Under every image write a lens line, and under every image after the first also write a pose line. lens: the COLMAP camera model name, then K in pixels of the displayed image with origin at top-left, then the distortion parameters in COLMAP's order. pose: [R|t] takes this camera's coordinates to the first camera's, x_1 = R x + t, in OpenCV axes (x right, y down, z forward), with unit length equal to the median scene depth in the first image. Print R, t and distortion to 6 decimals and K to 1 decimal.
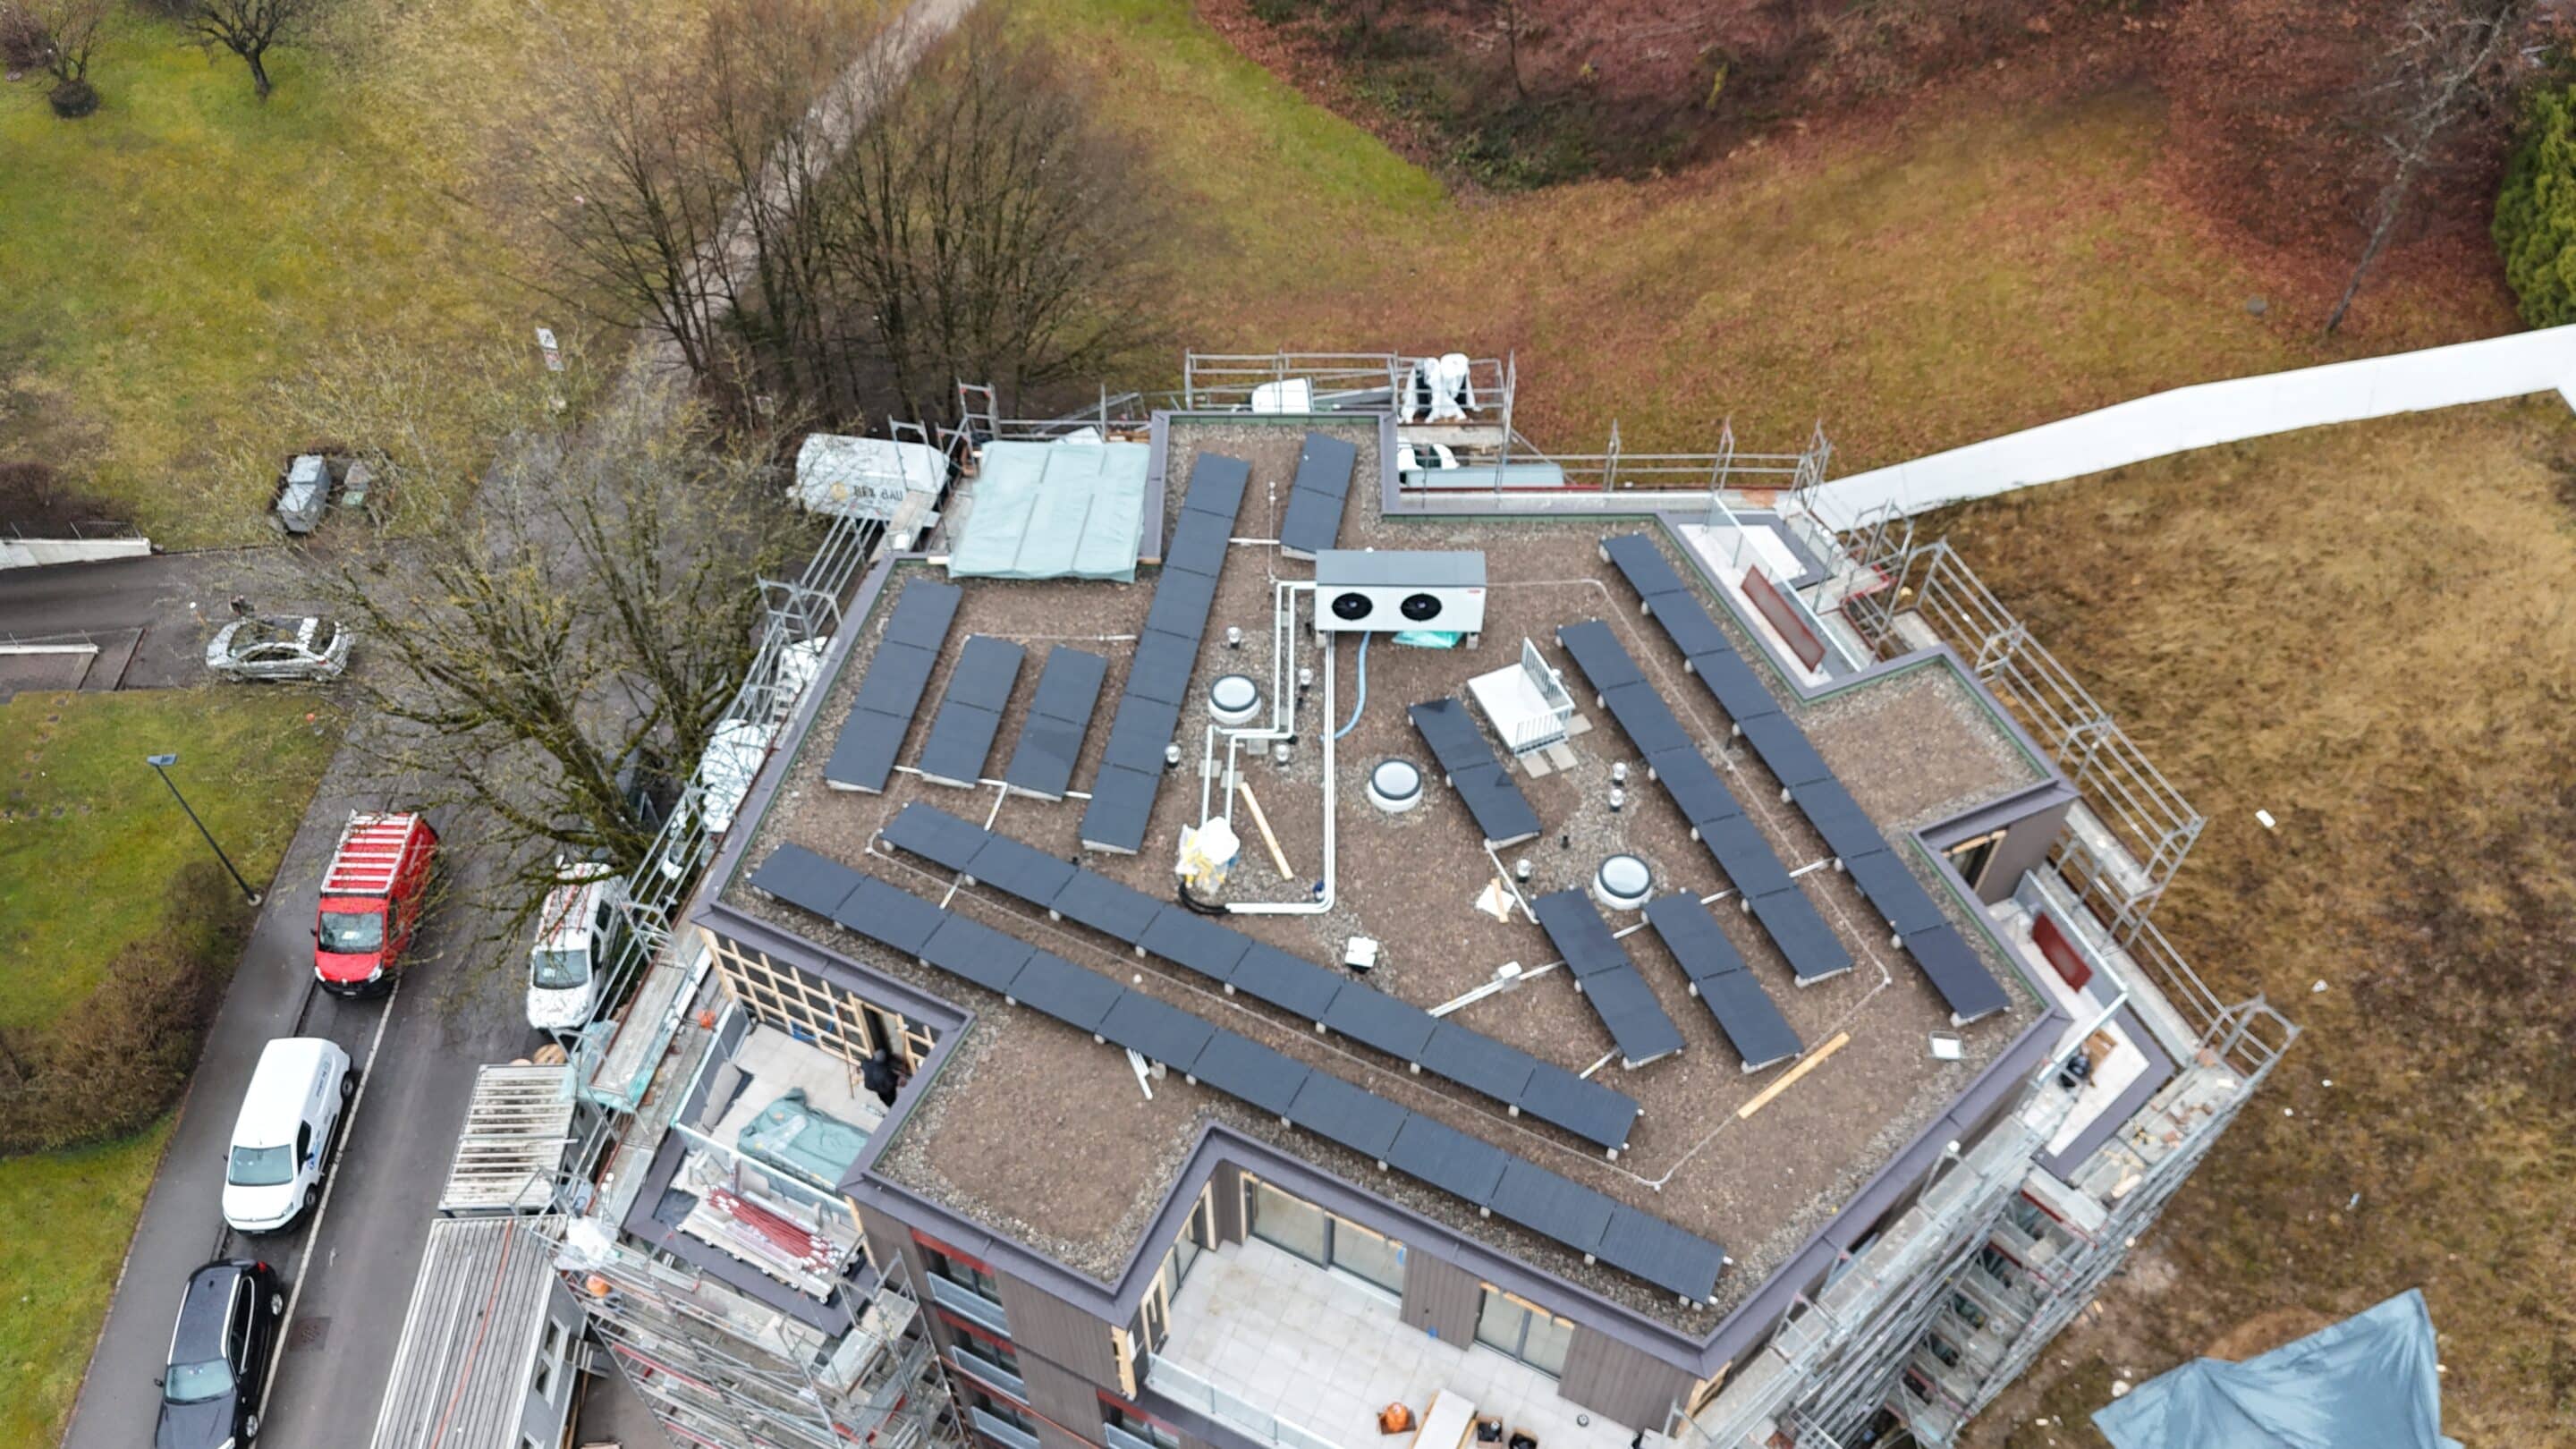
lens RADIAL K [[1896.7, 0, 1295.7], [0, 1896.7, 721.4], [0, 0, 1]] dist [0.066225, -0.059659]
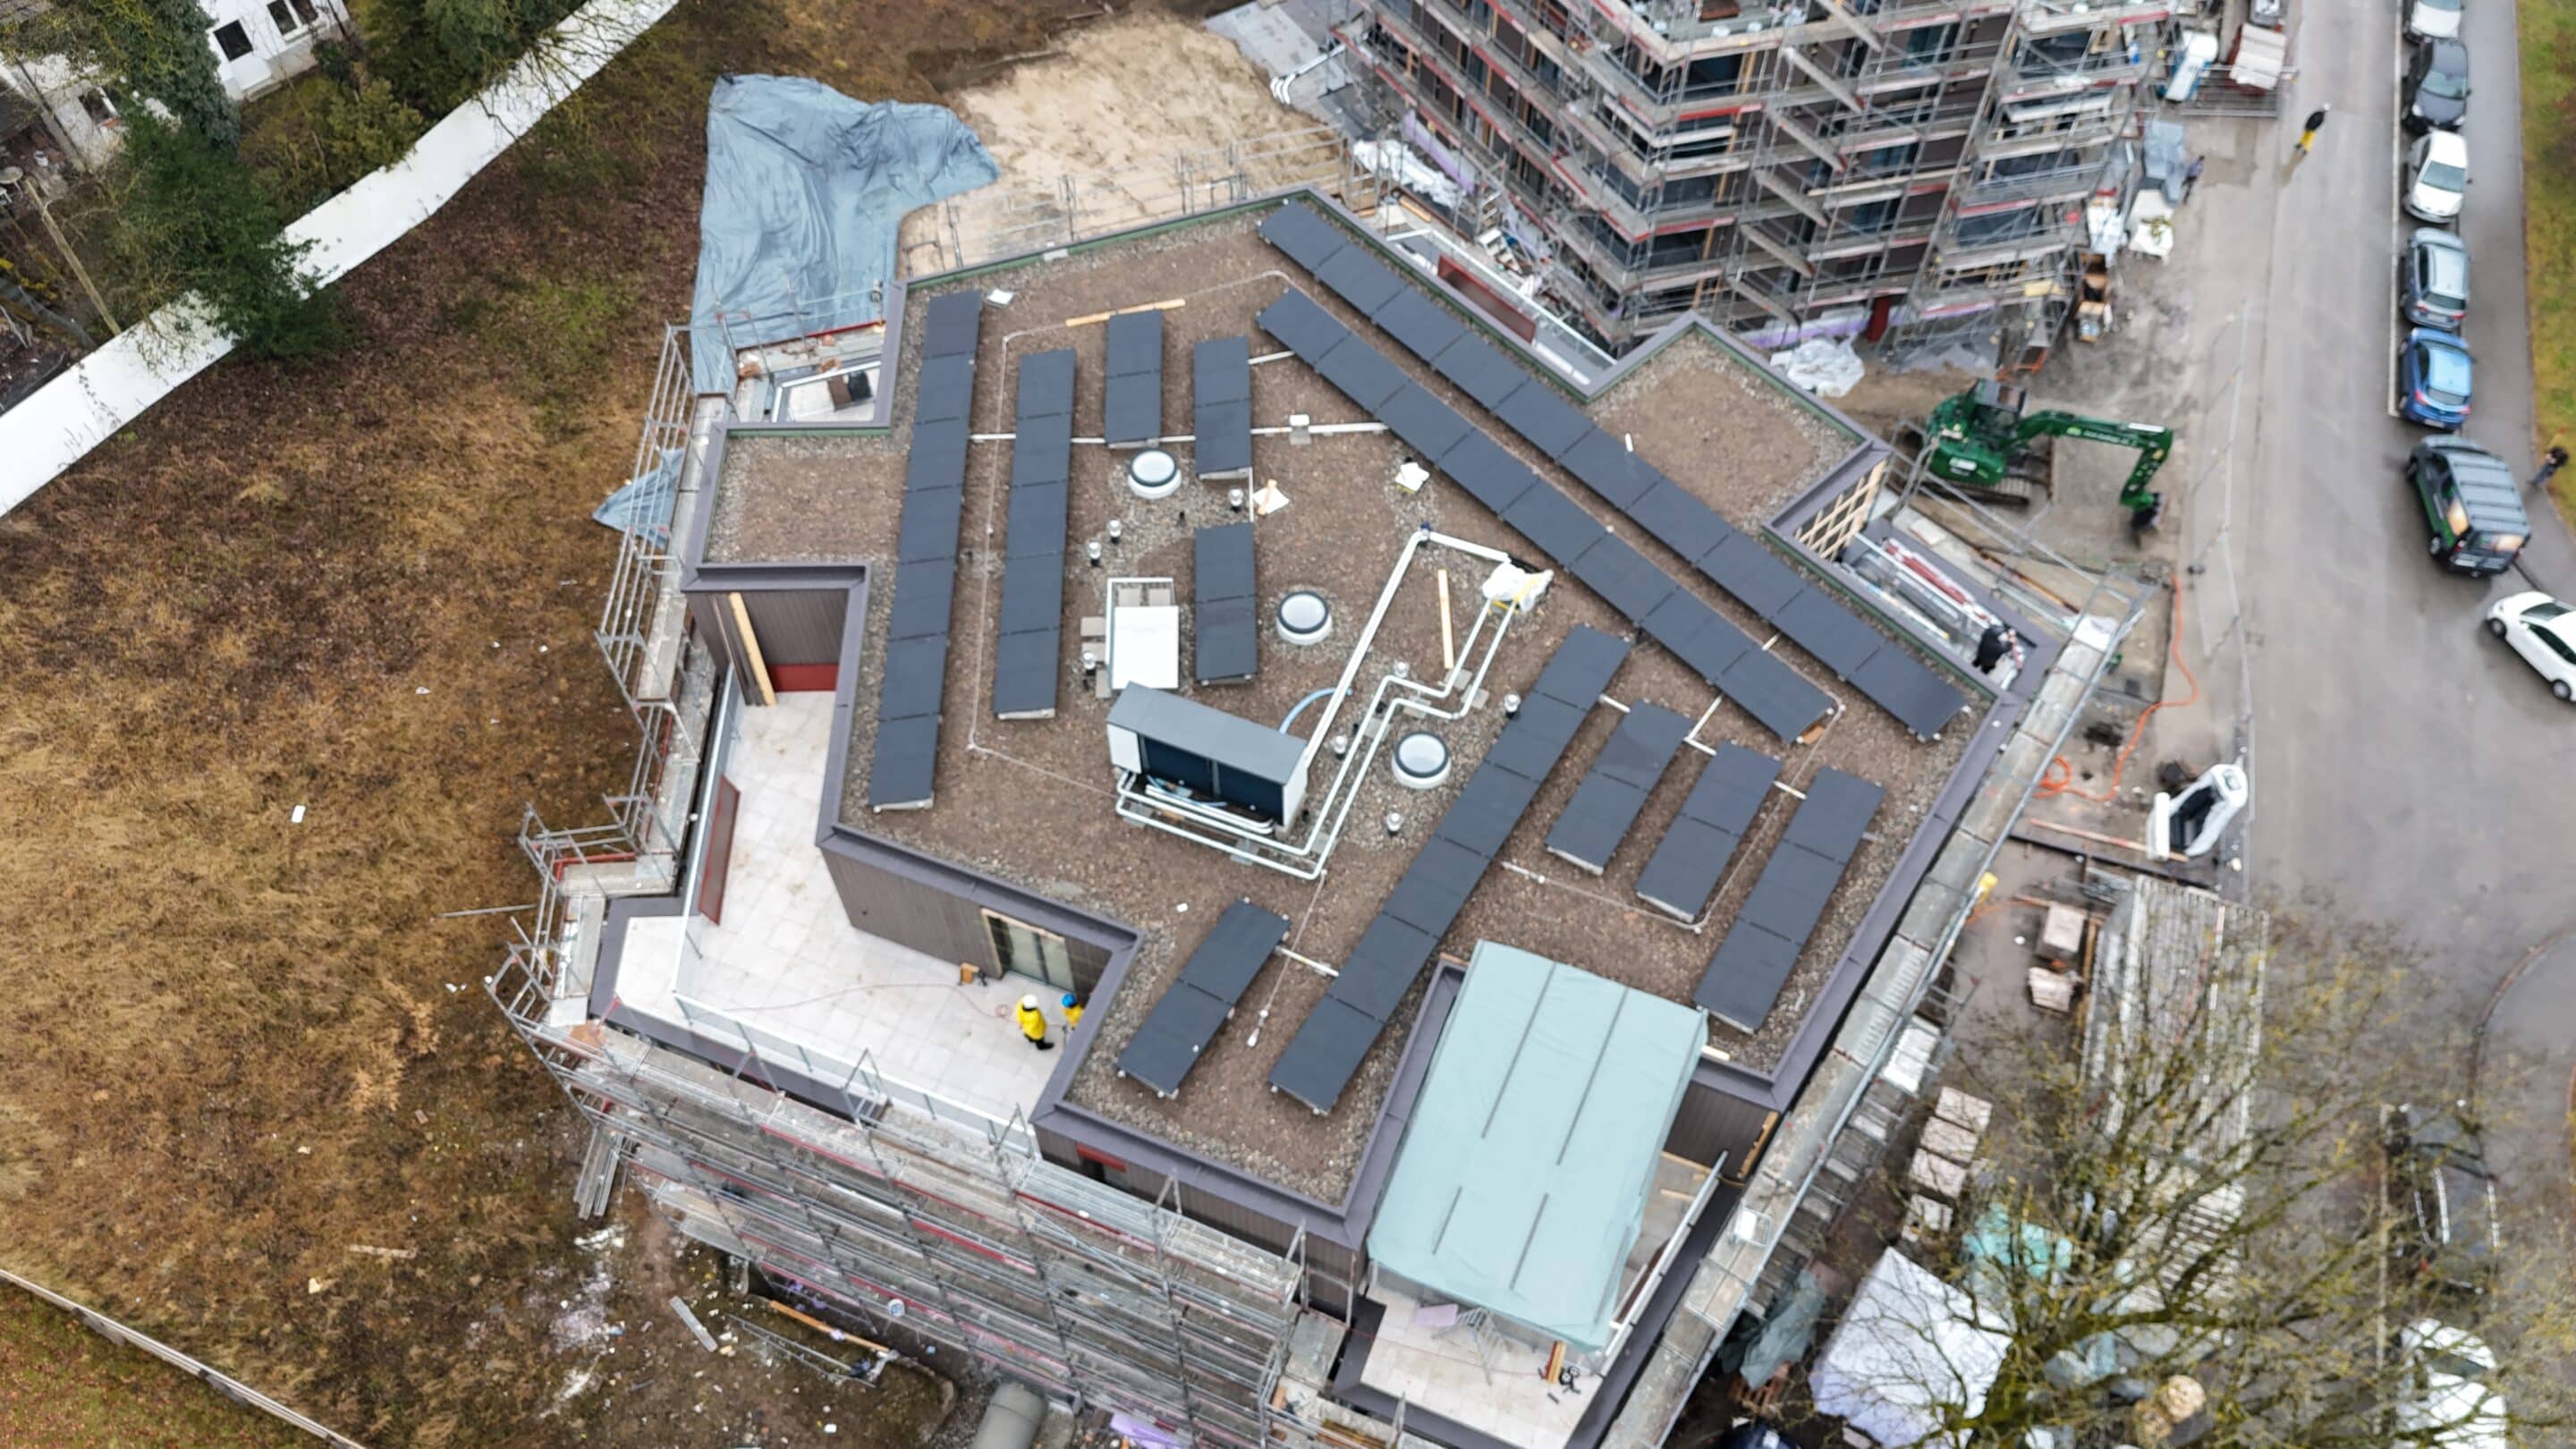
lens RADIAL K [[1896.7, 0, 1291.5], [0, 1896.7, 721.1], [0, 0, 1]] dist [0.066225, -0.059659]
pose [[-0.928631, -0.307687, 0.207297, -0.136003], [0.282782, -0.225317, 0.932345, -0.753850], [-0.240163, 0.924424, 0.296245, 0.636625]]
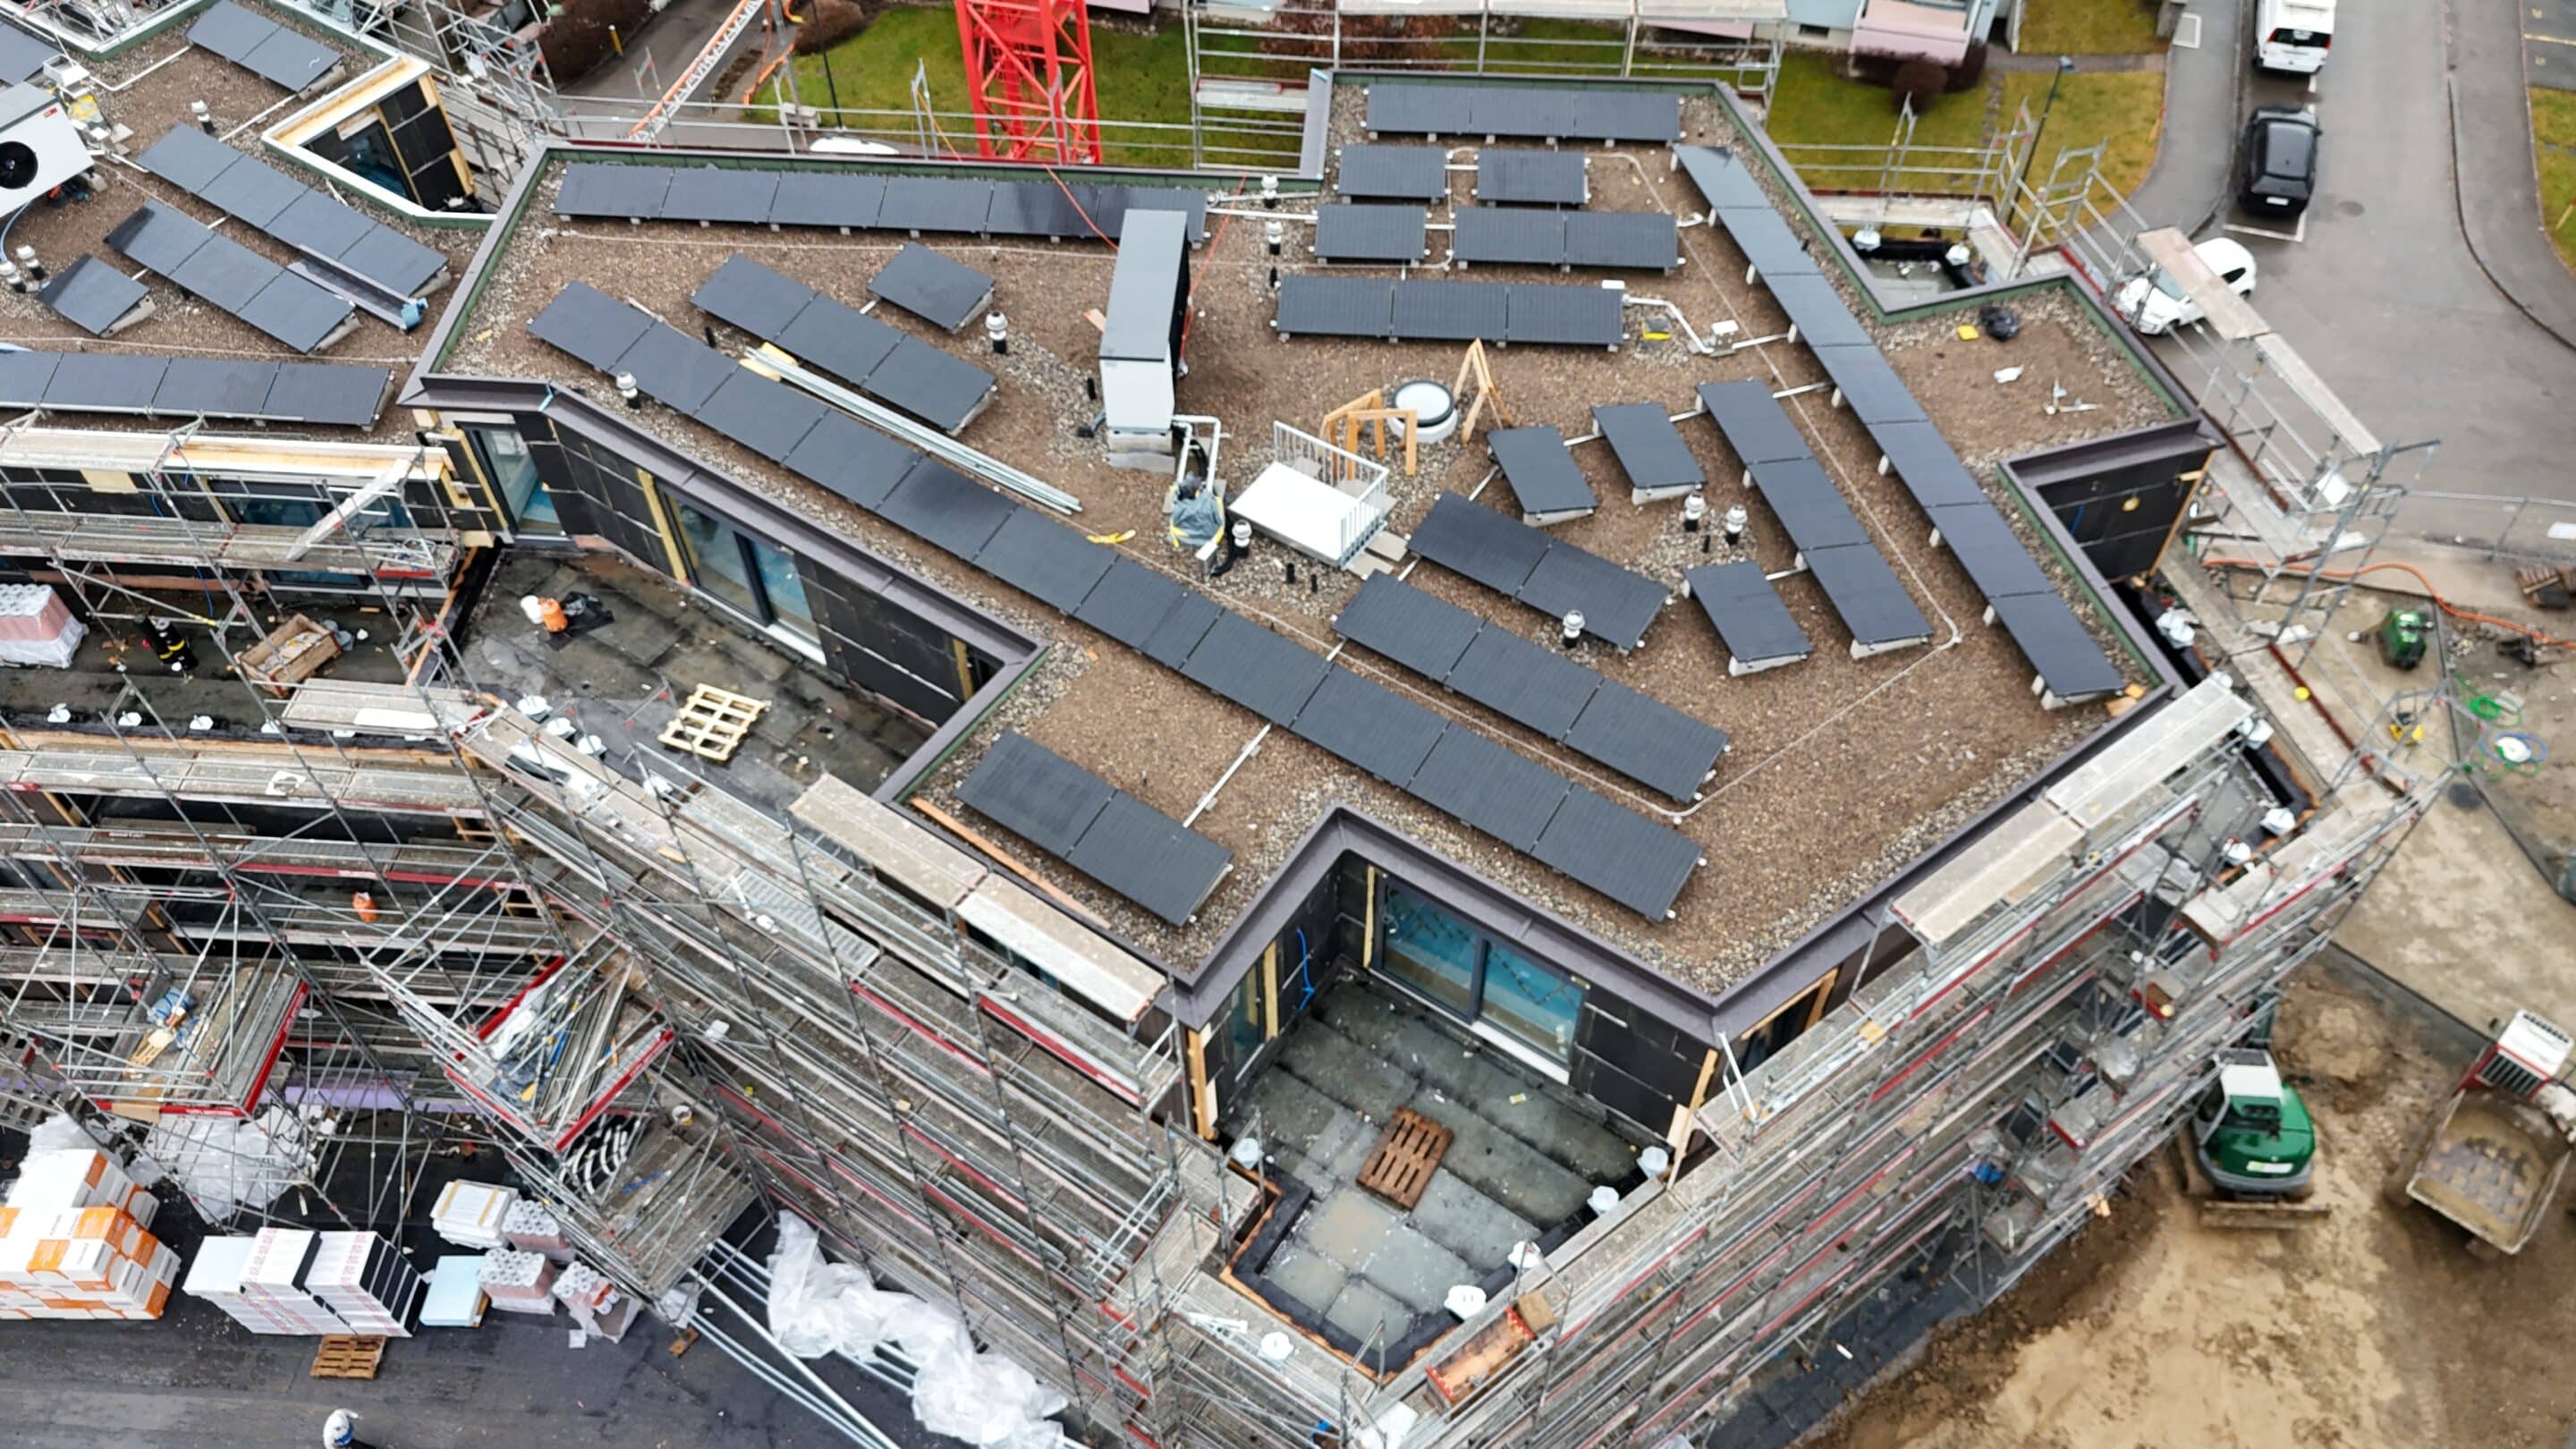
lens RADIAL K [[1896.7, 0, 1293.3], [0, 1896.7, 722.4], [0, 0, 1]] dist [0.066225, -0.059659]
pose [[-0.317136, 0.738257, -0.595316, 0.496527], [-0.718737, 0.222443, 0.658738, 0.354366], [0.618742, 0.636786, 0.460068, 0.013866]]
